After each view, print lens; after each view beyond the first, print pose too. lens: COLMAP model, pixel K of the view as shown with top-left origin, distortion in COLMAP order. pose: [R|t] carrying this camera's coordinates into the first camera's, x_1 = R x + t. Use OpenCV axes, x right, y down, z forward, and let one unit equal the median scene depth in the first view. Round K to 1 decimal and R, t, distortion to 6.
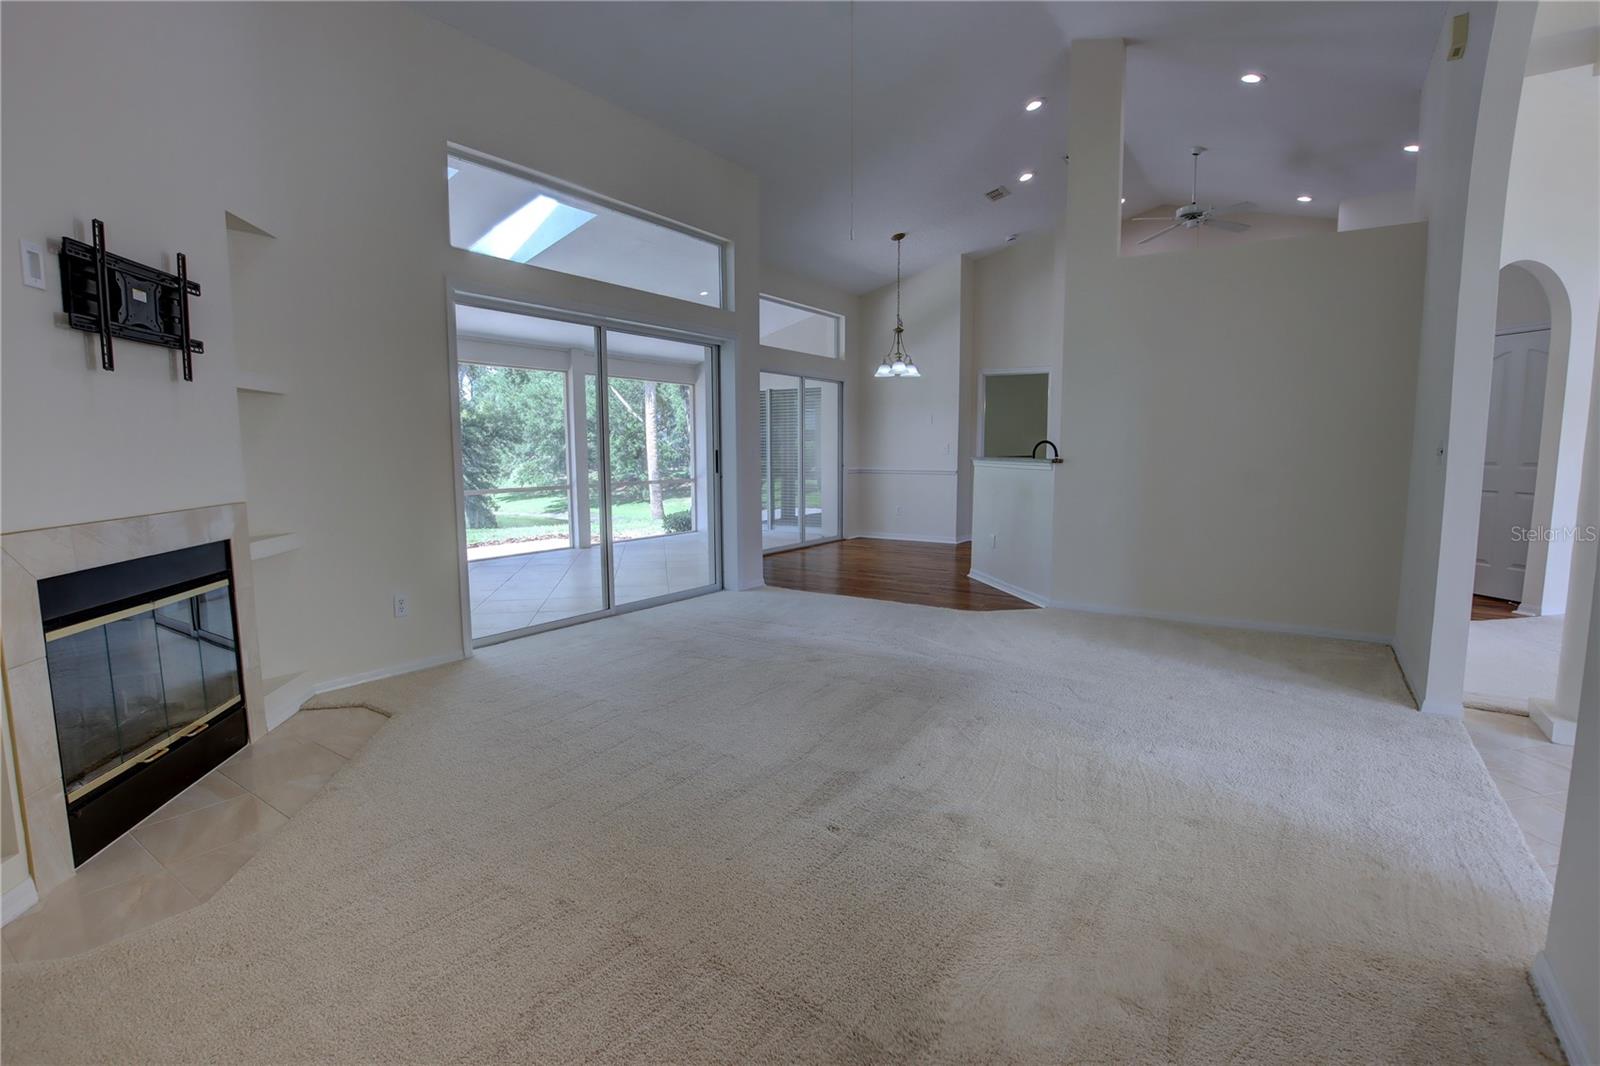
lens RADIAL K [[760.9, 0, 801.0], [0, 760.9, 536.8], [0, 0, 1]] dist [-0.033343, 0.001284]
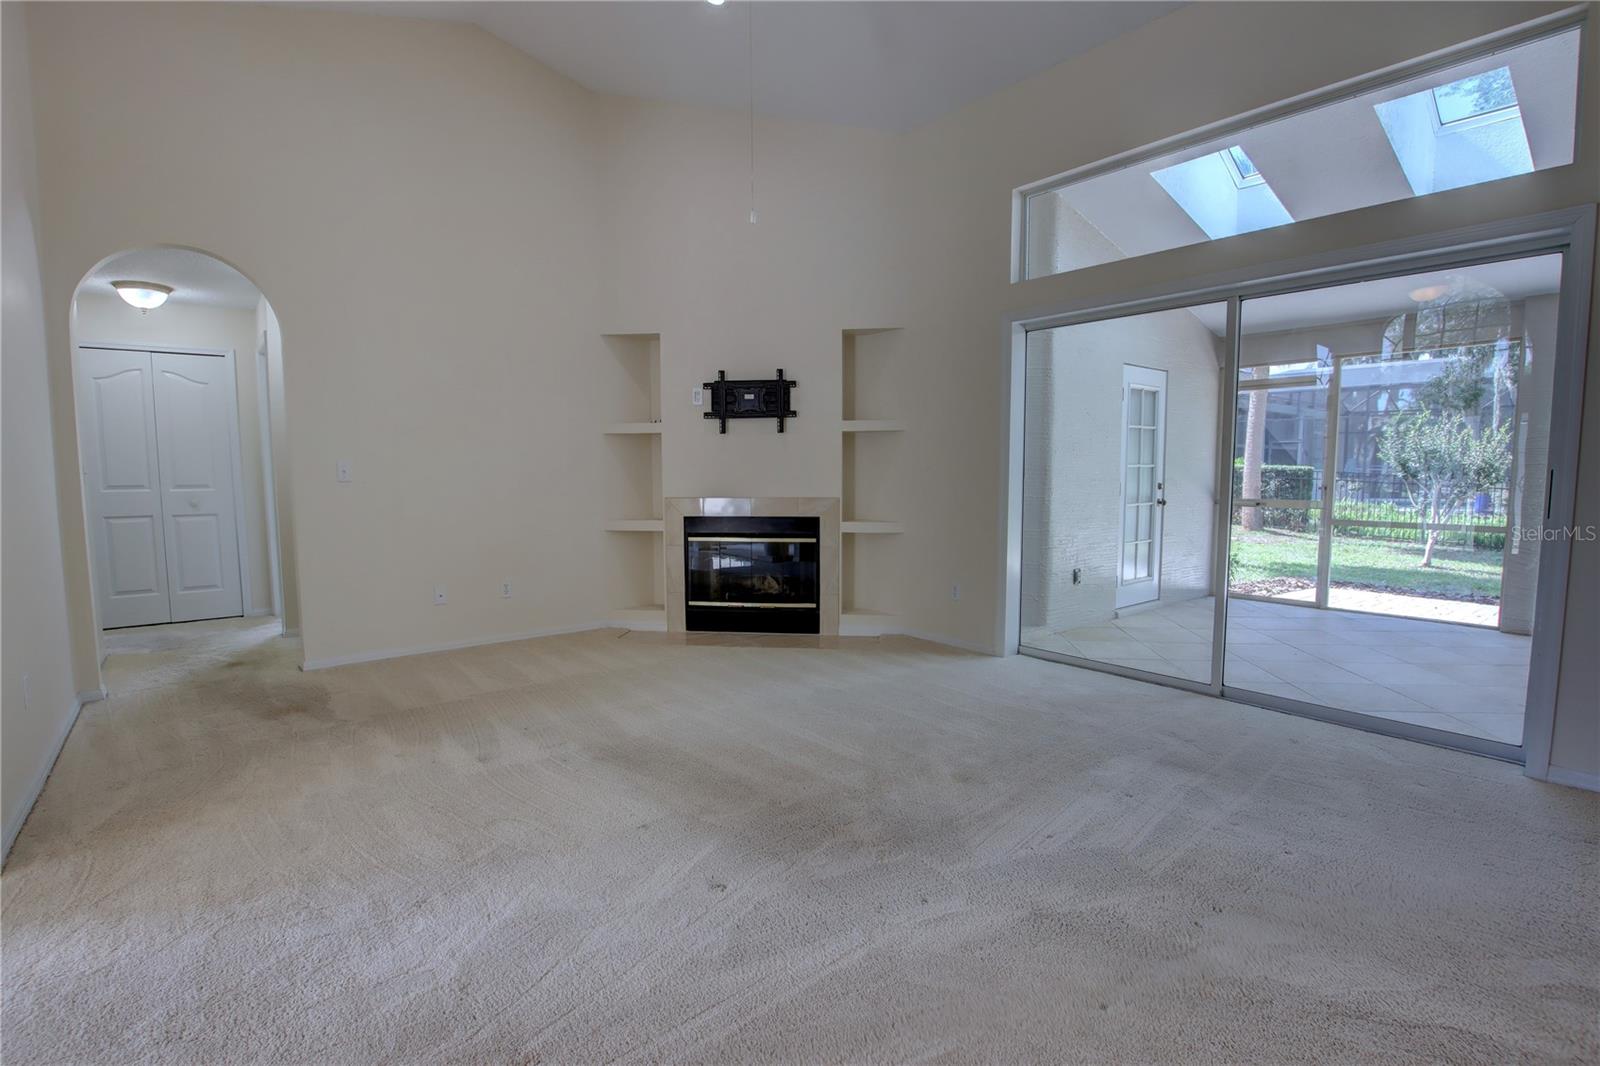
lens RADIAL K [[760.9, 0, 801.0], [0, 760.9, 536.8], [0, 0, 1]] dist [-0.033343, 0.001284]
pose [[-0.296165, 0.086344, -0.951226, 0.345944], [-0.104759, 0.986961, 0.122205, -0.059160], [0.949374, 0.135843, -0.283258, 0.517379]]
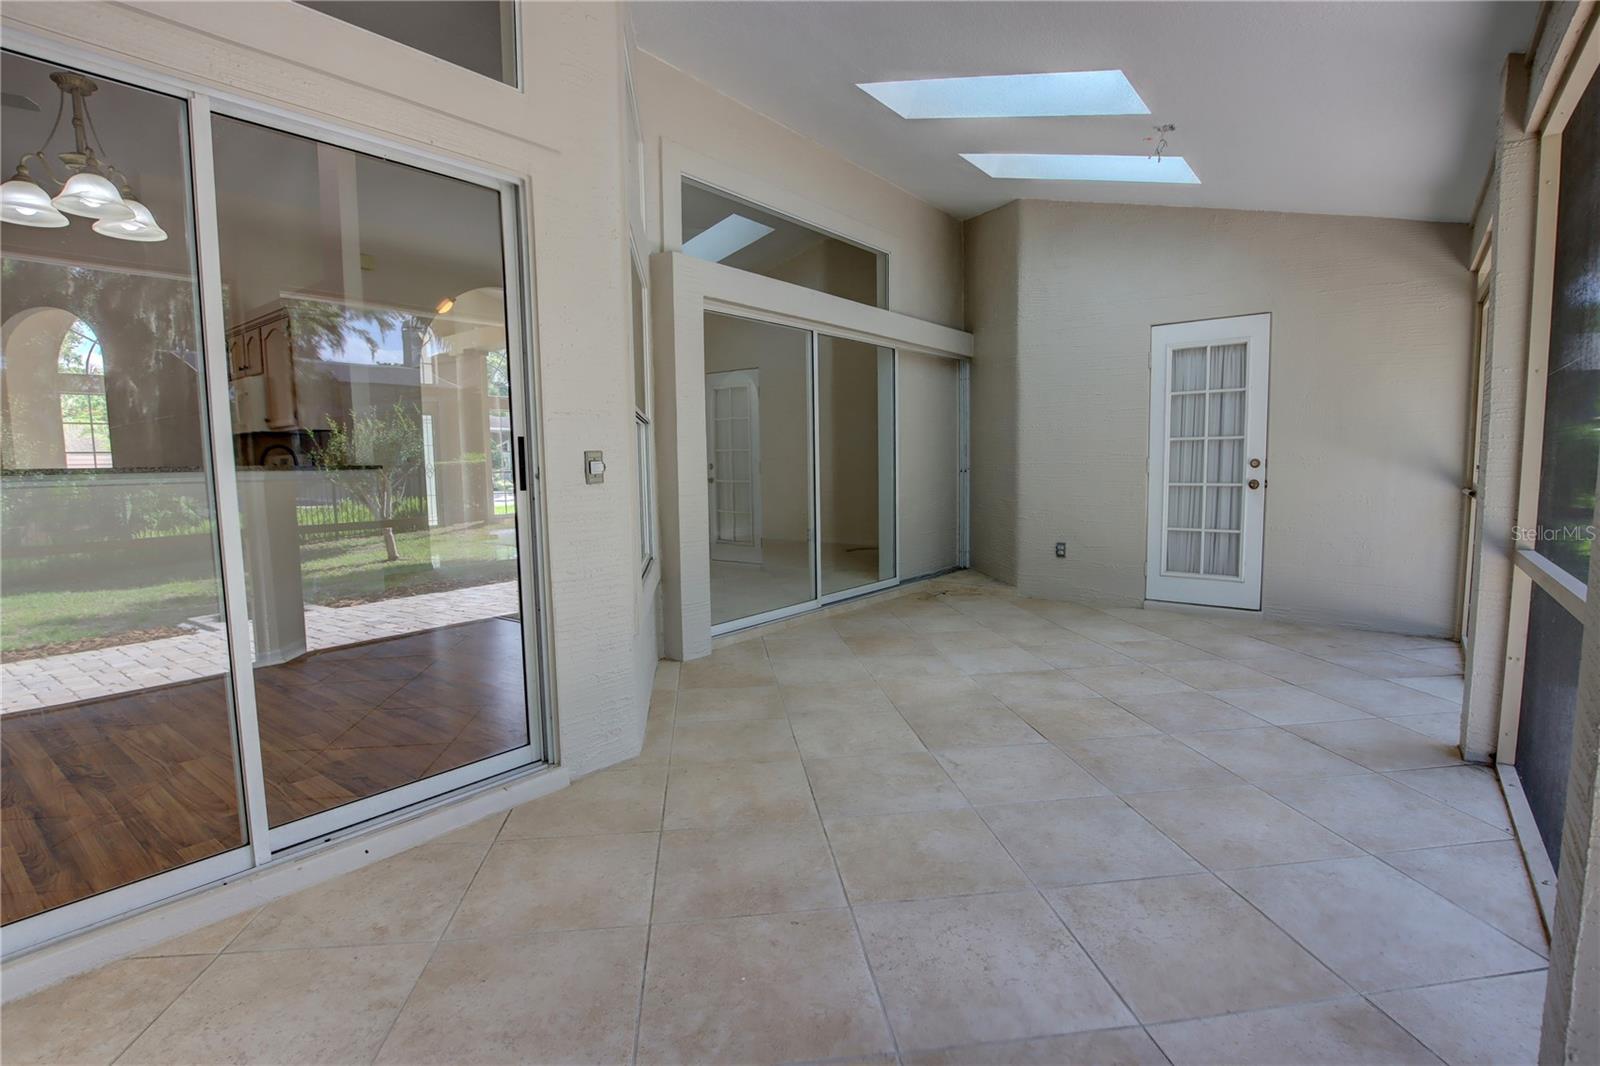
lens RADIAL K [[760.9, 0, 801.0], [0, 760.9, 536.8], [0, 0, 1]] dist [-0.033343, 0.001284]
pose [[-0.997520, 0.010970, 0.069519, -0.197899], [0.025475, 0.977075, 0.211364, -0.136649], [-0.065607, 0.212610, -0.974932, 1.294605]]
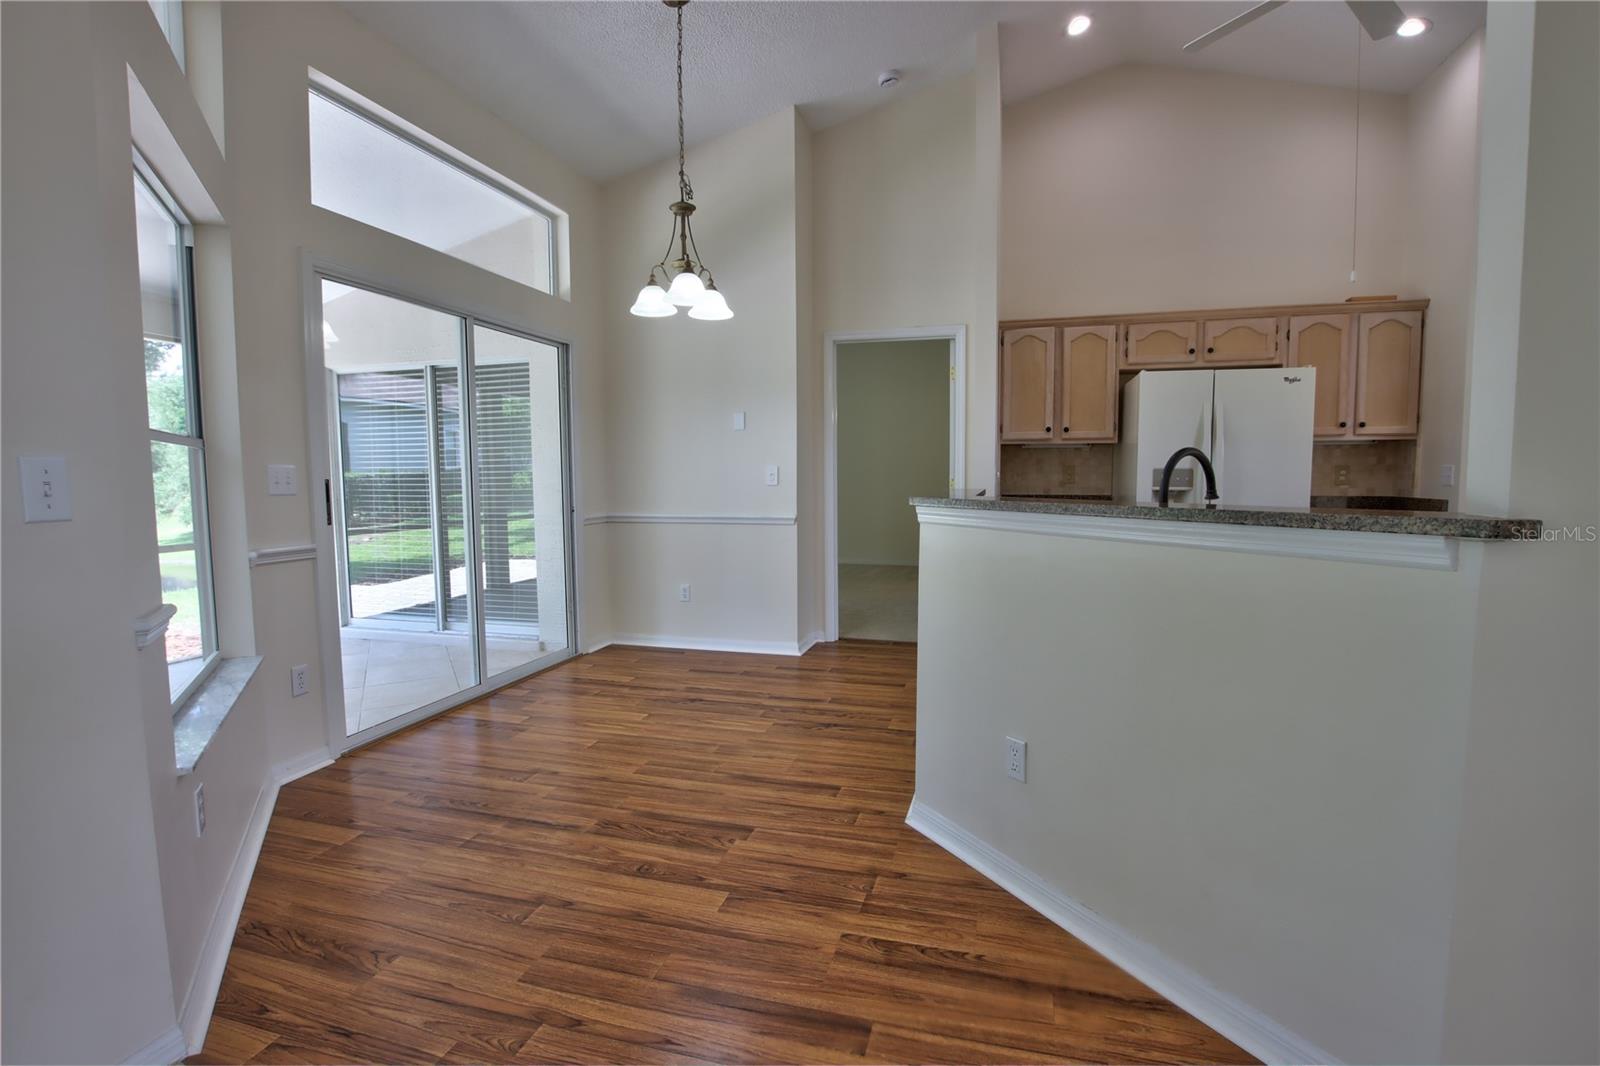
lens RADIAL K [[760.9, 0, 801.0], [0, 760.9, 536.8], [0, 0, 1]] dist [-0.033343, 0.001284]
pose [[0.951354, -0.029243, 0.306709, 0.051972], [0.040096, 0.998771, -0.029144, -0.064252], [-0.305479, 0.040024, 0.951357, 0.556394]]
